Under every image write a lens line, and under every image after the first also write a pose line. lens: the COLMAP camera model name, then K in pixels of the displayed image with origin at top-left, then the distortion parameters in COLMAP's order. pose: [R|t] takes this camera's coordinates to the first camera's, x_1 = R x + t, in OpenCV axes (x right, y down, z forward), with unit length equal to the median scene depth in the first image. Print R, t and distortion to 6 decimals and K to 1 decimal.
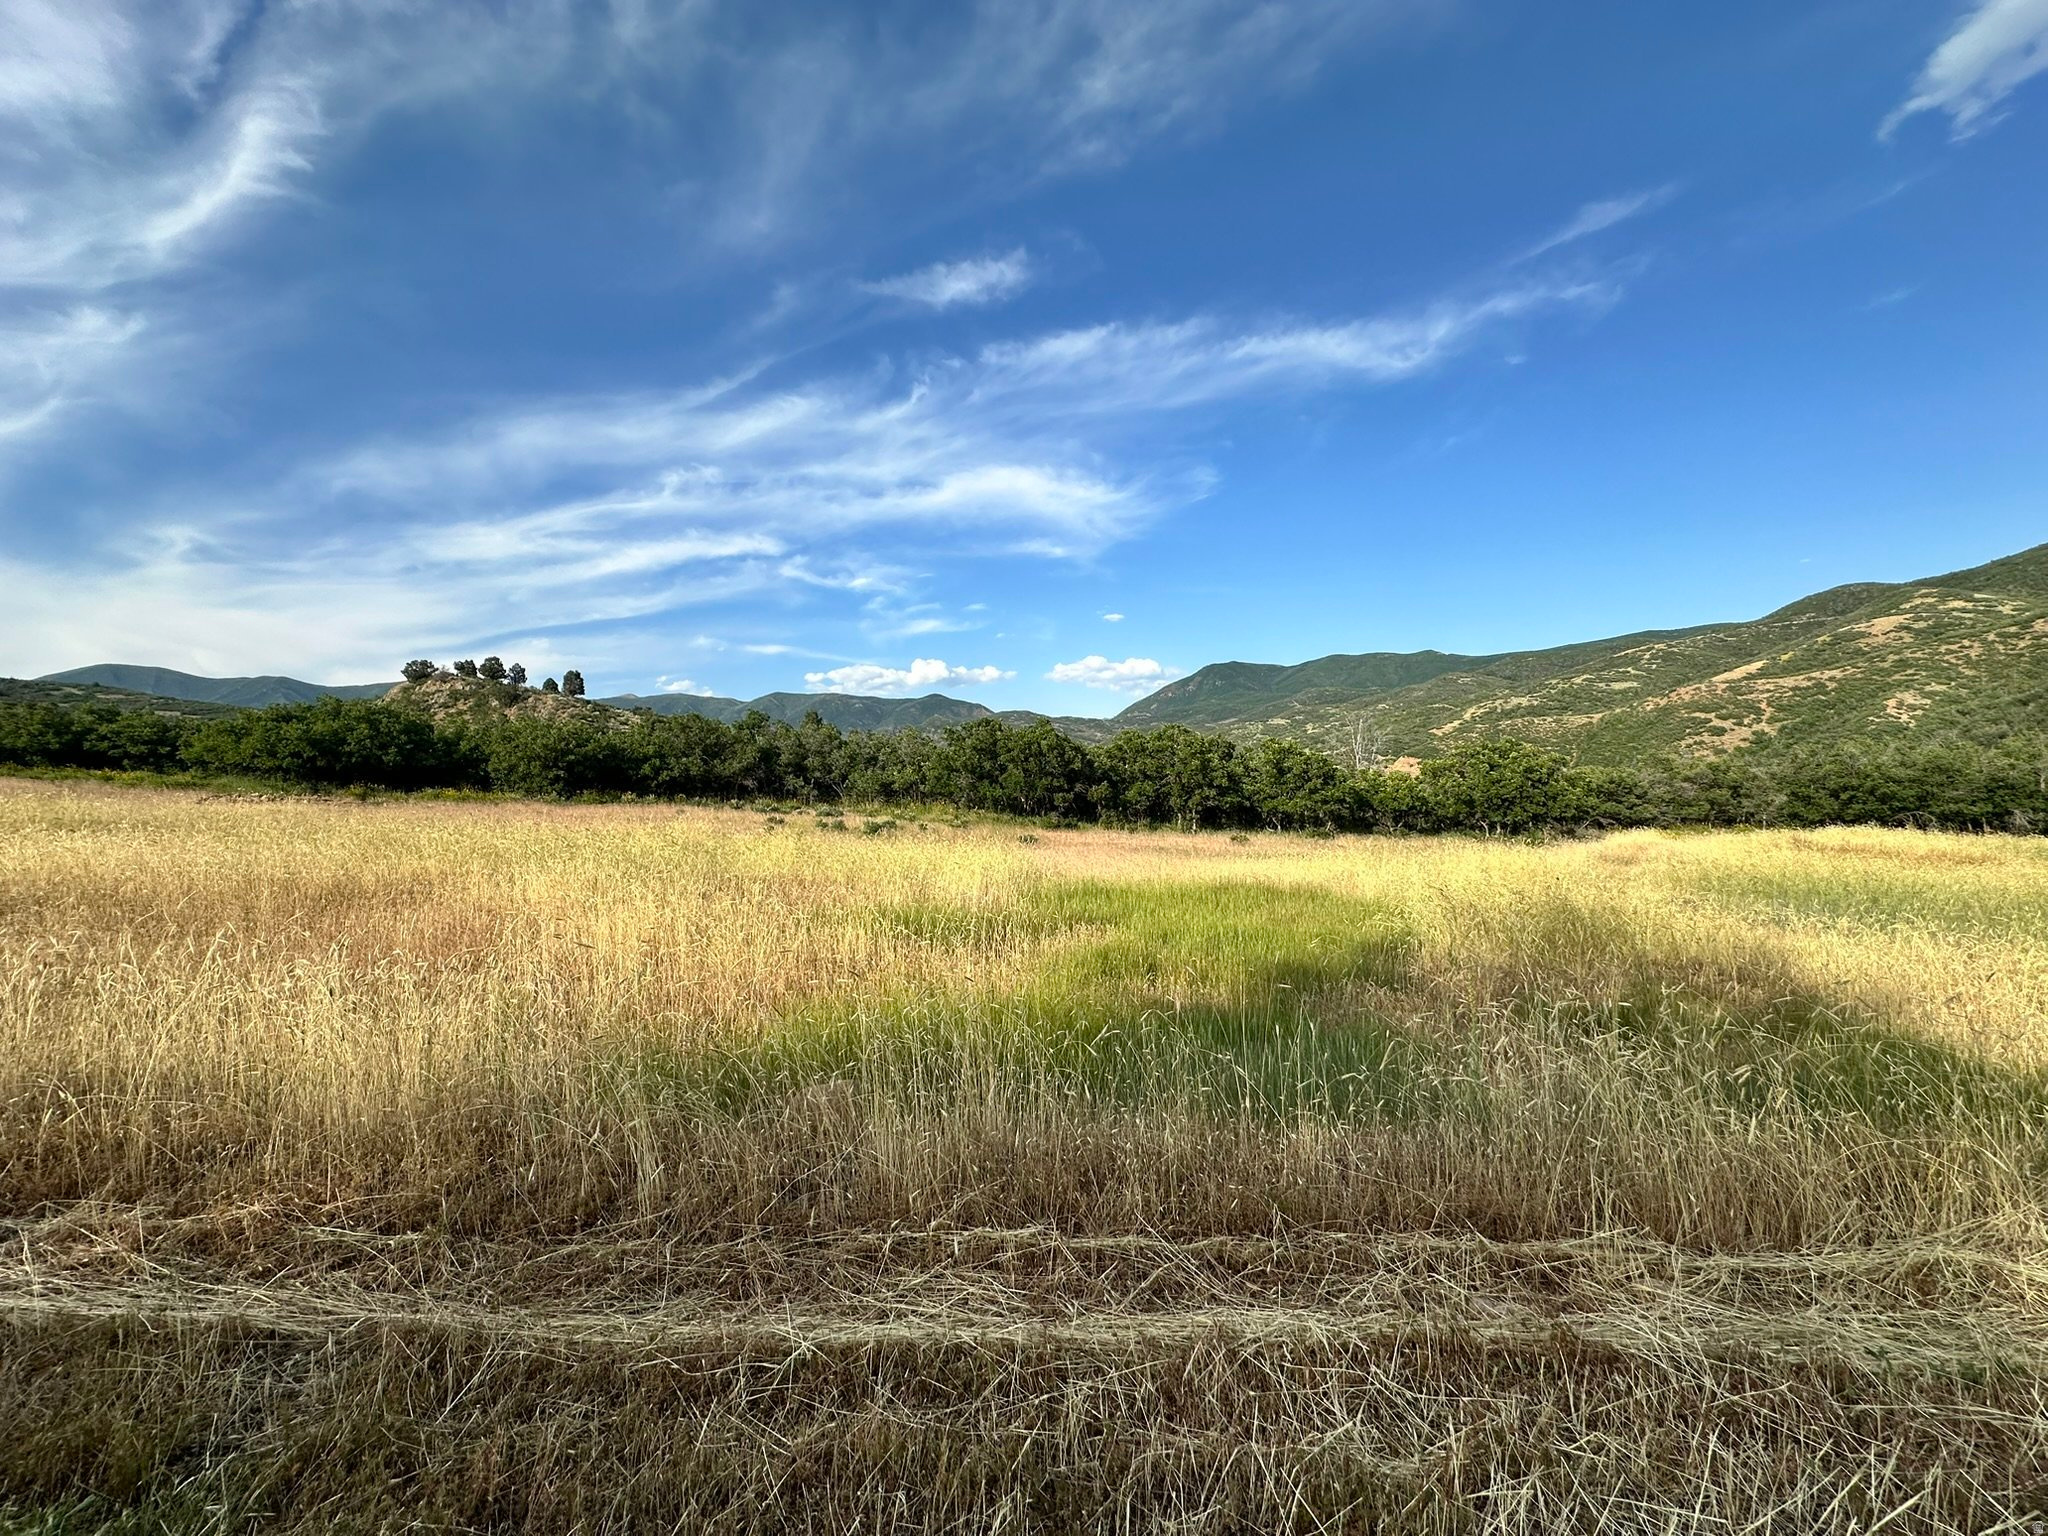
lens RADIAL K [[806.9, 0, 1024.8], [0, 806.9, 777.9], [0, 0, 1]] dist [0.001243, -0.000097]
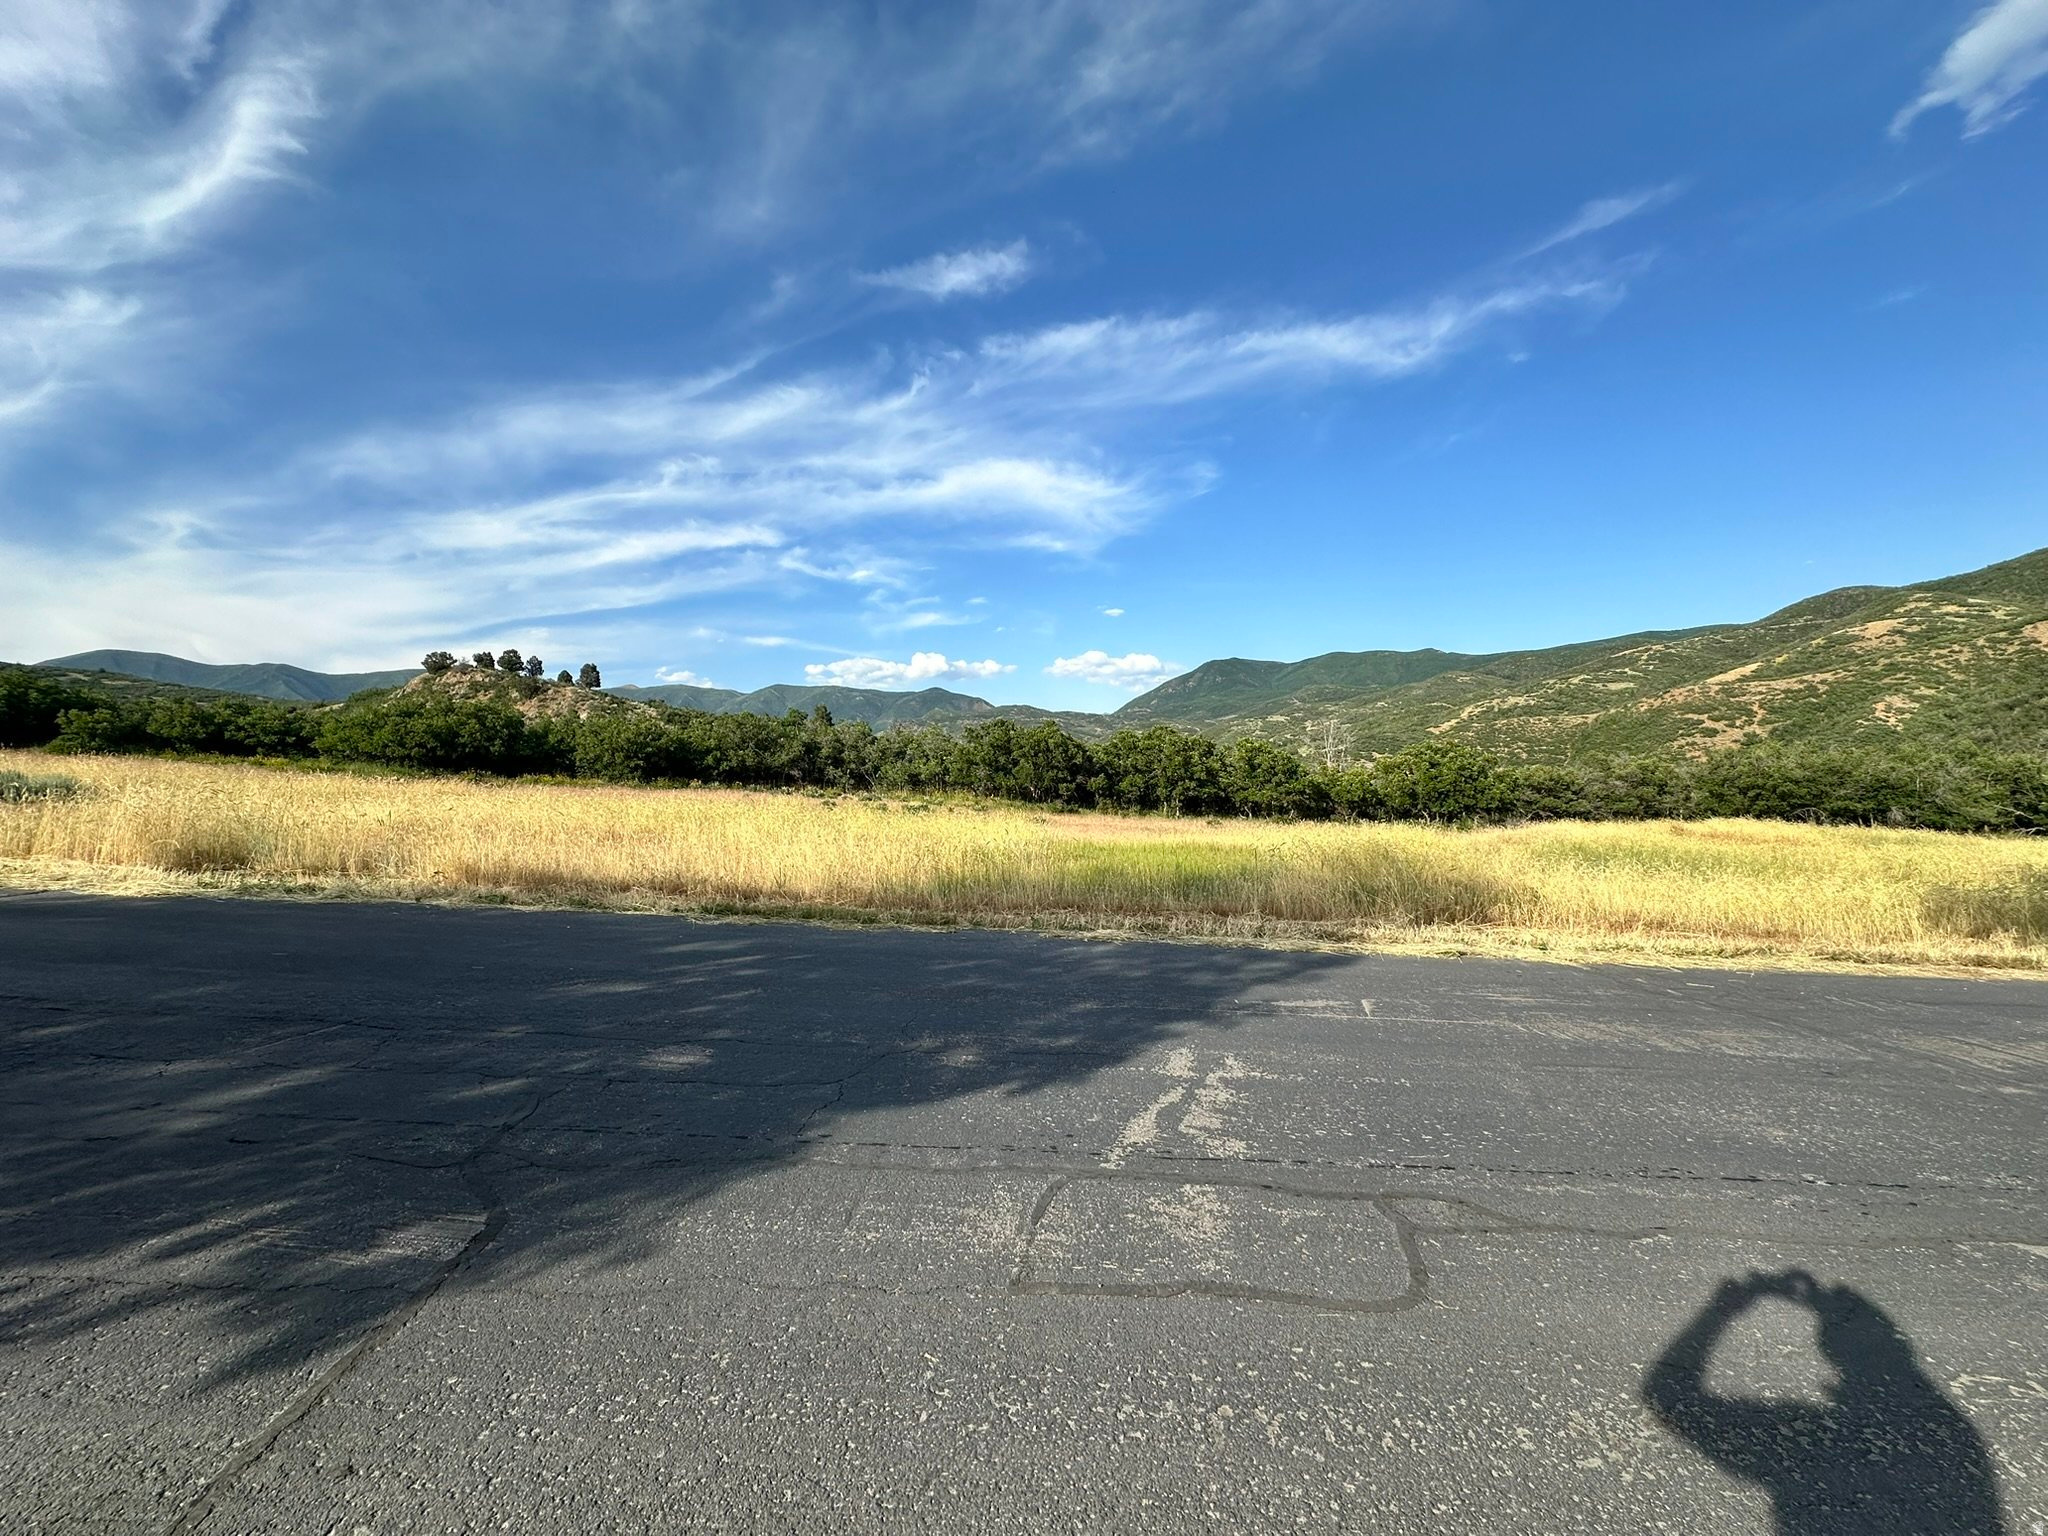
lens RADIAL K [[816.7, 0, 1024.0], [0, 816.7, 768.0], [0, 0, 1]] dist [0.001325, 0.000065]
pose [[0.999947, 0.009571, 0.003736, -0.013688], [-0.009550, 0.999939, -0.005480, 0.002145], [-0.003788, 0.005444, 0.999978, -0.138056]]
